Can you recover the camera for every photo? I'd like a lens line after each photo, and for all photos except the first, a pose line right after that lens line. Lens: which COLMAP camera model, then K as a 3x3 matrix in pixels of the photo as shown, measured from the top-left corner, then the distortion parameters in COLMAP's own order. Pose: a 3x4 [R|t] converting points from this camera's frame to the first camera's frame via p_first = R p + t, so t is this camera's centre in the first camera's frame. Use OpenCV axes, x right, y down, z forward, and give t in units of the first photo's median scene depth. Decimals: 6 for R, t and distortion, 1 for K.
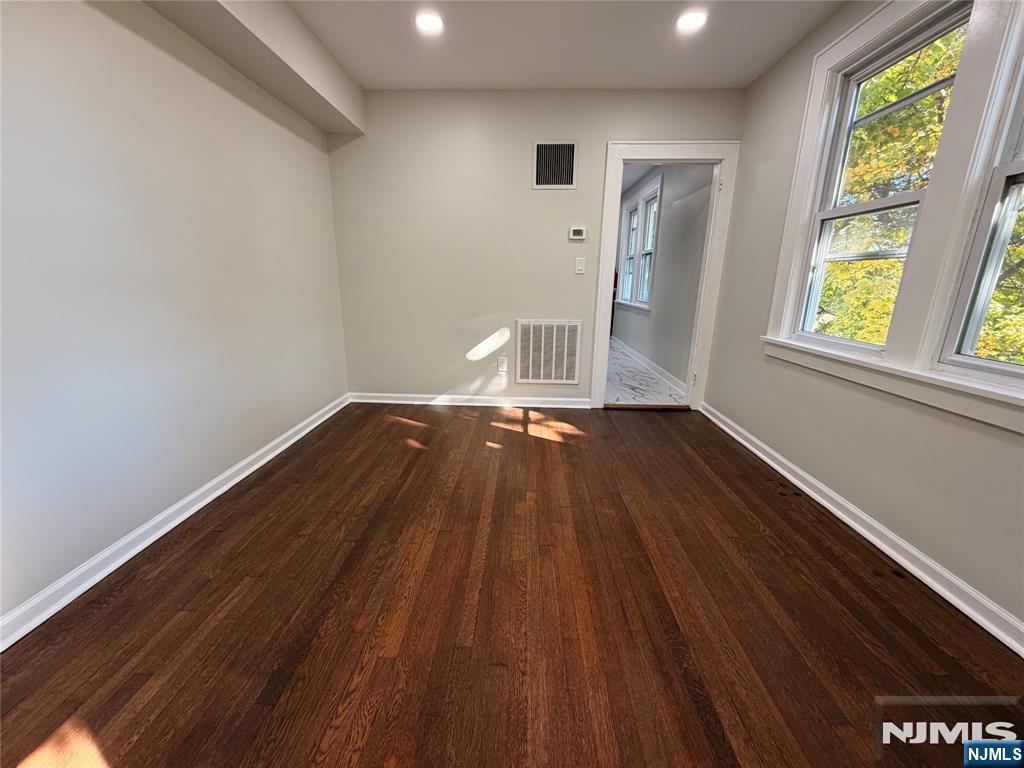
lens RADIAL K [[405.2, 0, 509.0], [0, 405.2, 385.7], [0, 0, 1]] dist [-0.001222, 0.000326]
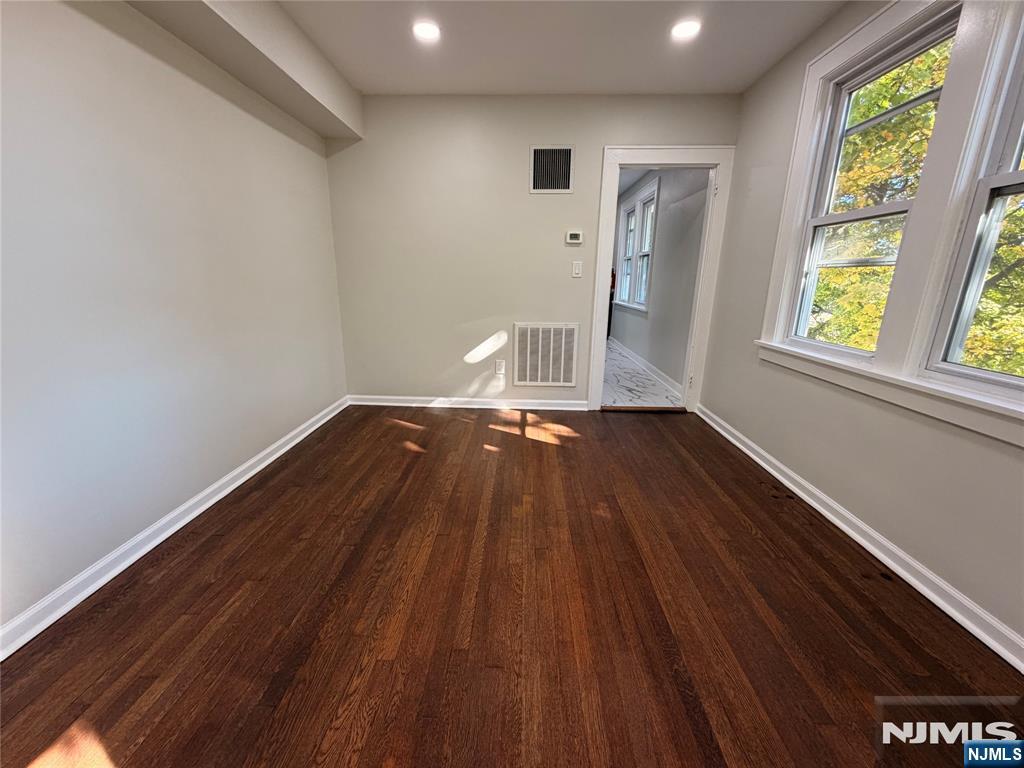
lens RADIAL K [[405.2, 0, 509.0], [0, 405.2, 385.7], [0, 0, 1]] dist [-0.001222, 0.000326]
pose [[0.999997, -0.001208, 0.001981, 0.004786], [0.001202, 0.999994, 0.003154, -0.012387], [-0.001985, -0.003152, 0.999993, -0.011435]]
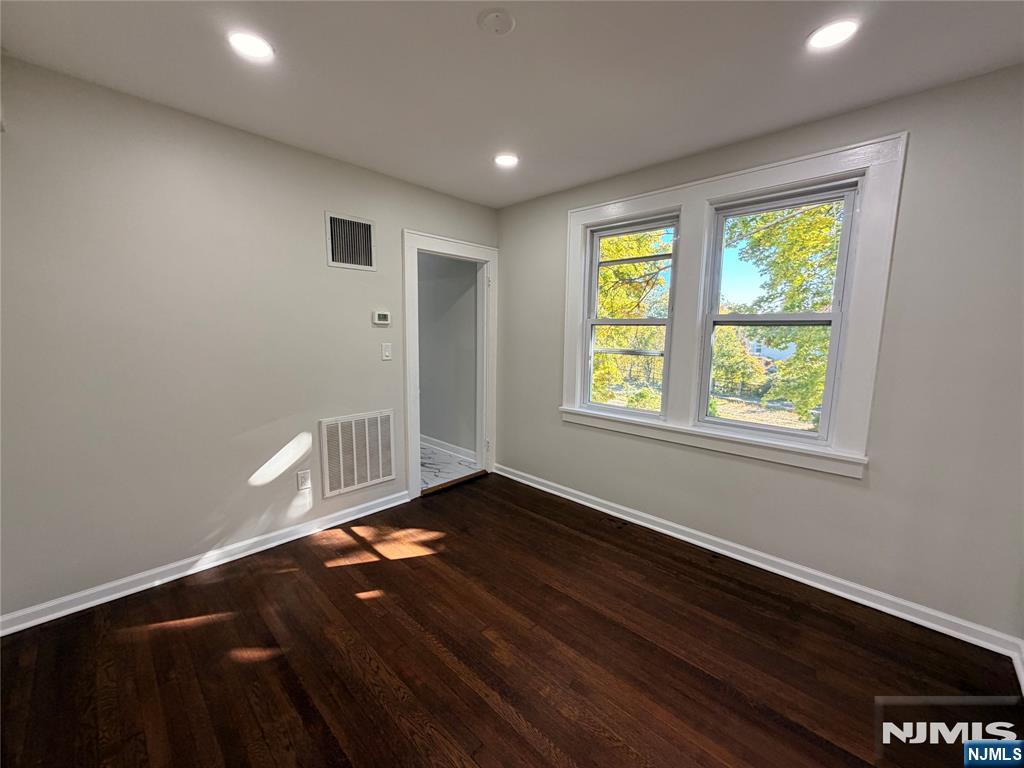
lens RADIAL K [[405.2, 0, 509.0], [0, 405.2, 385.7], [0, 0, 1]] dist [-0.001222, 0.000326]
pose [[0.662771, -0.103548, 0.741629, -0.408781], [0.184929, 0.982350, -0.028107, -0.178508], [-0.725628, 0.155777, 0.670222, 0.247046]]
